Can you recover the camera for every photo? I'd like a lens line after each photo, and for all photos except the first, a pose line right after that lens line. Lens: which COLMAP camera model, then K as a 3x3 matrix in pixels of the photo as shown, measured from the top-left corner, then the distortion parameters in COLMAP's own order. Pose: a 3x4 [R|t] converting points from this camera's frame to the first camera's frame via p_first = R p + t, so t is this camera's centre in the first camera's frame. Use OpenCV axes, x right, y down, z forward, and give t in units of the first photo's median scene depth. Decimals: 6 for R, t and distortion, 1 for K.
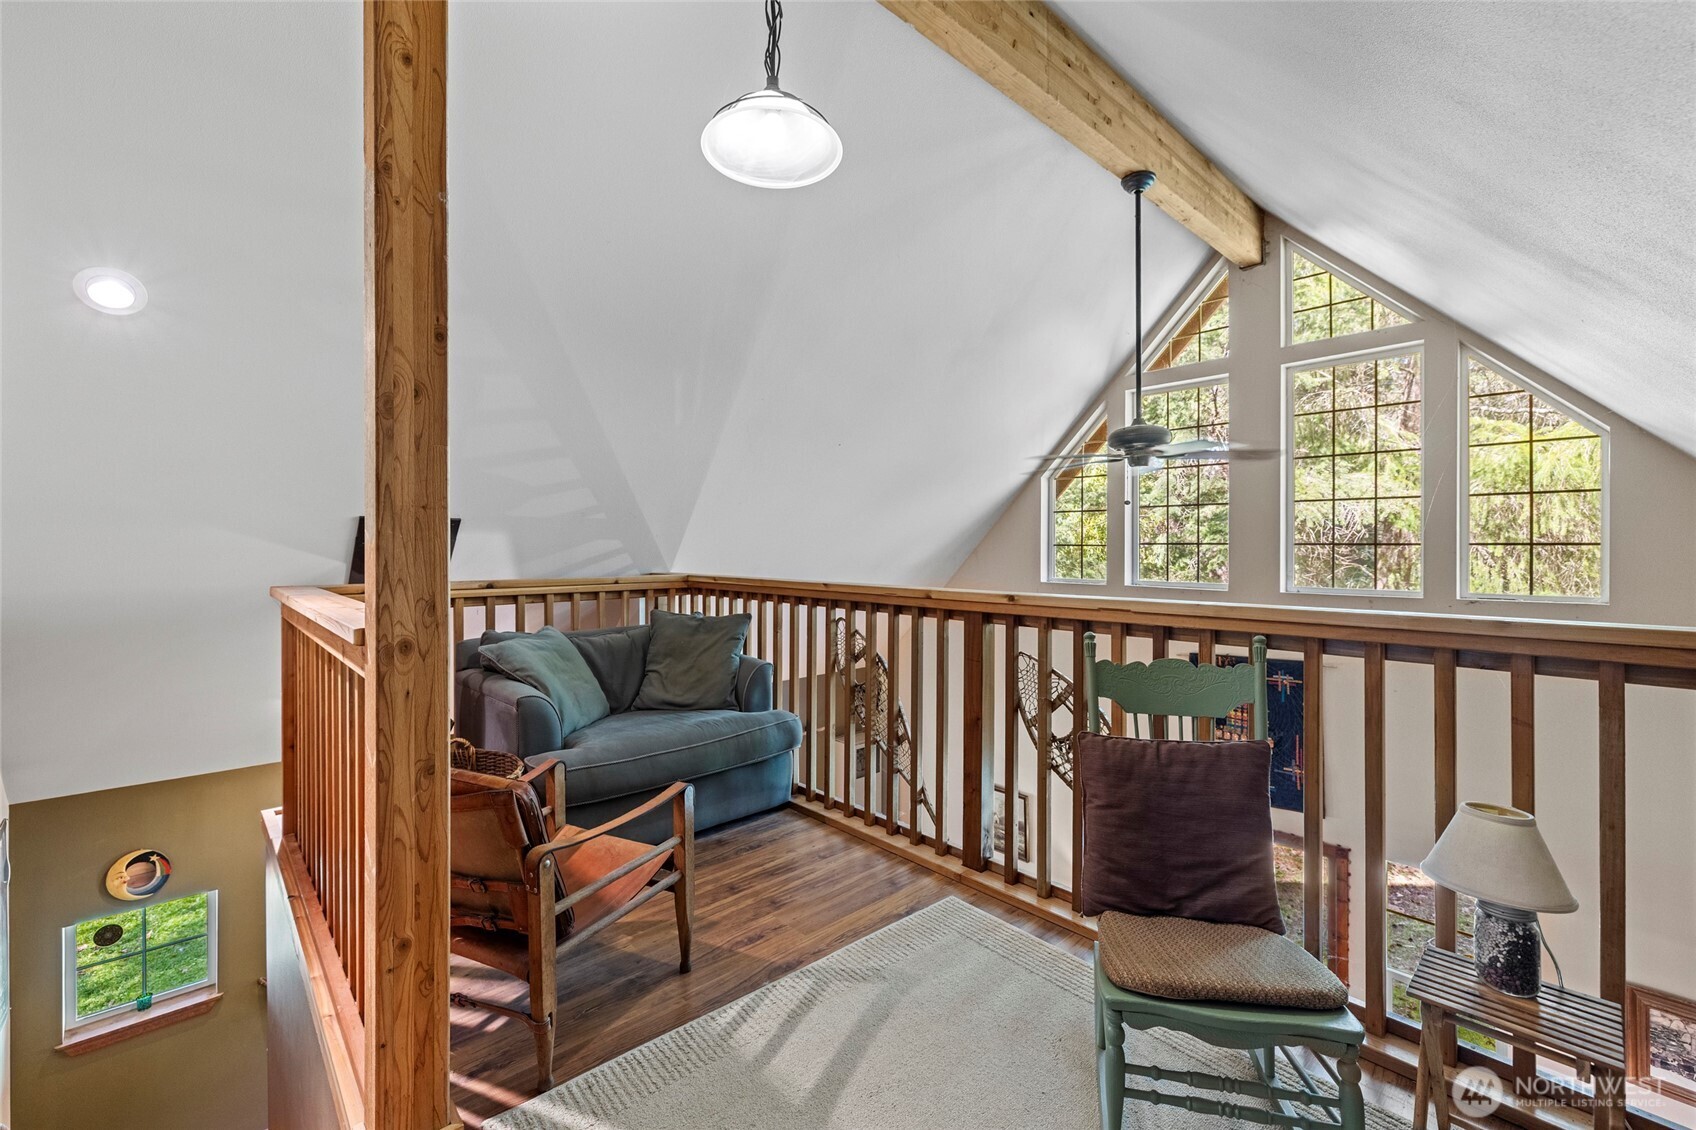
lens RADIAL K [[716.6, 0, 851.0], [0, 716.6, 552.3], [0, 0, 1]] dist [0.002675, -0.000584]
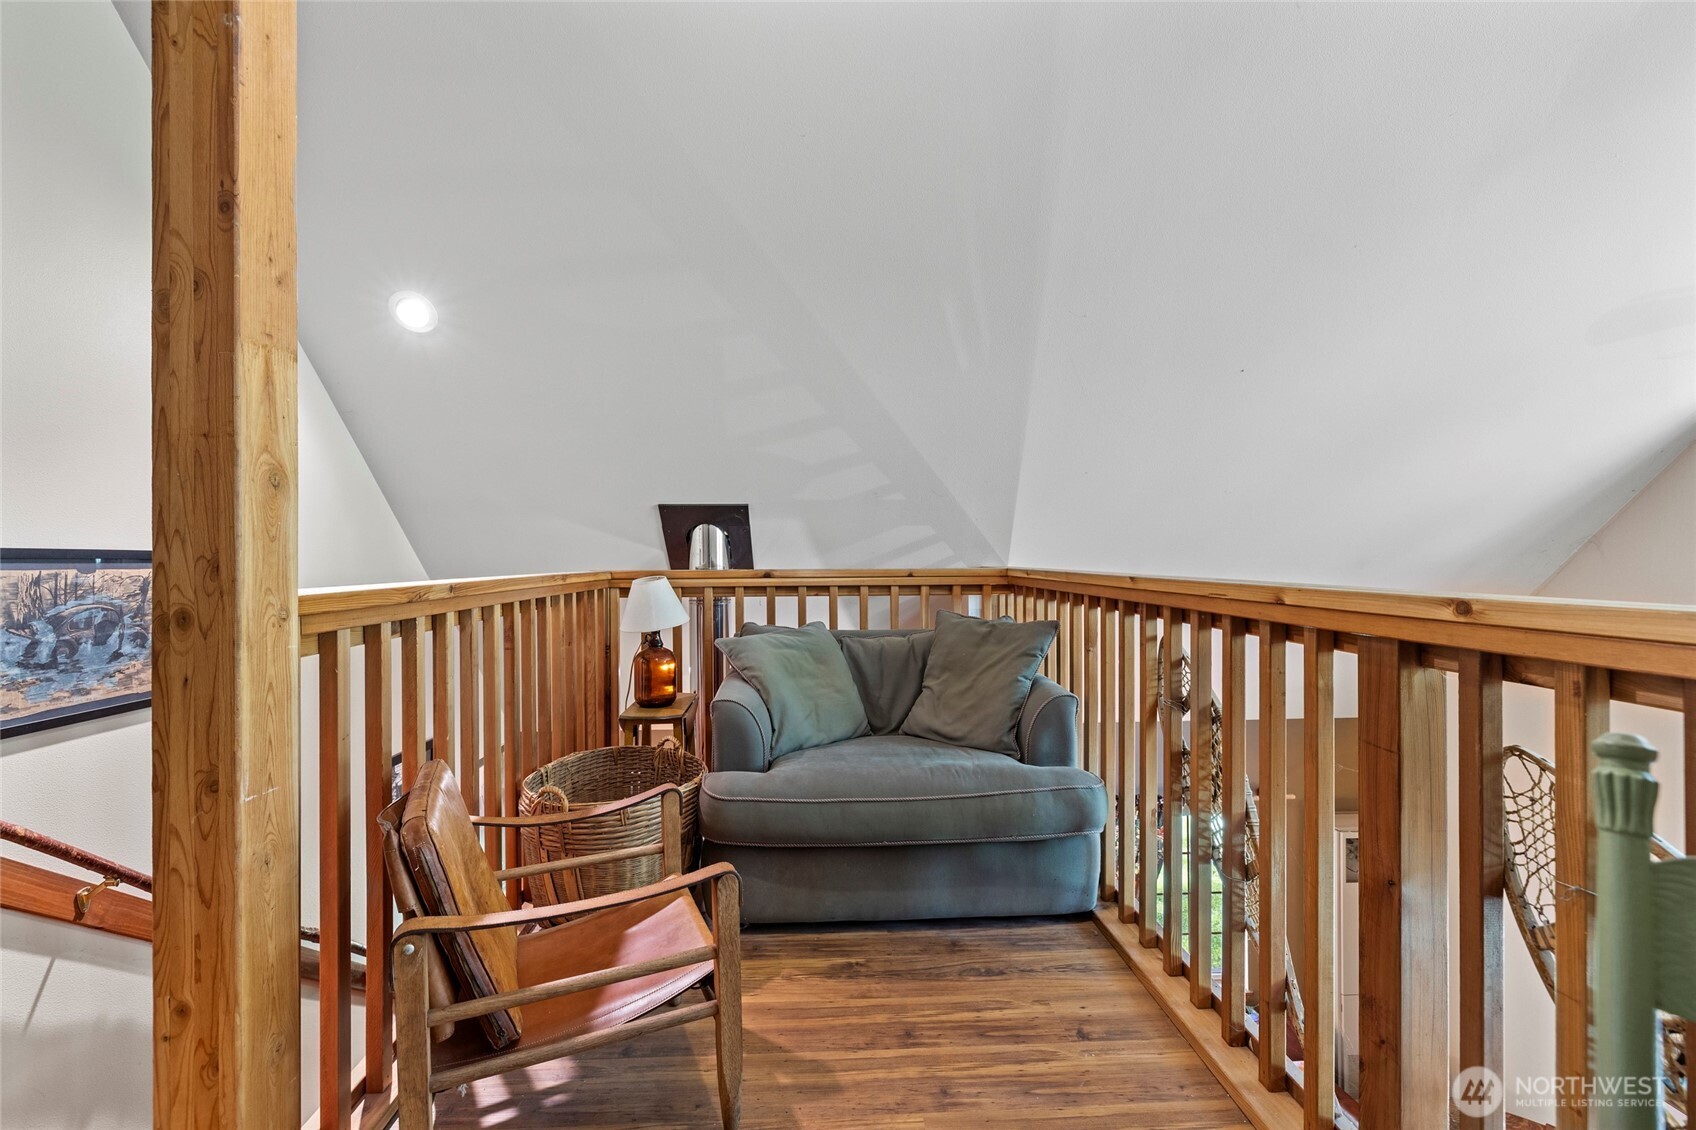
lens RADIAL K [[716.6, 0, 835.1], [0, 716.6, 552.7], [0, 0, 1]] dist [0.002675, -0.000584]
pose [[0.760142, -0.006442, -0.649725, 0.182711], [-0.000402, 0.999946, -0.010384, 0.031224], [0.649757, 0.008155, 0.760098, 0.393633]]
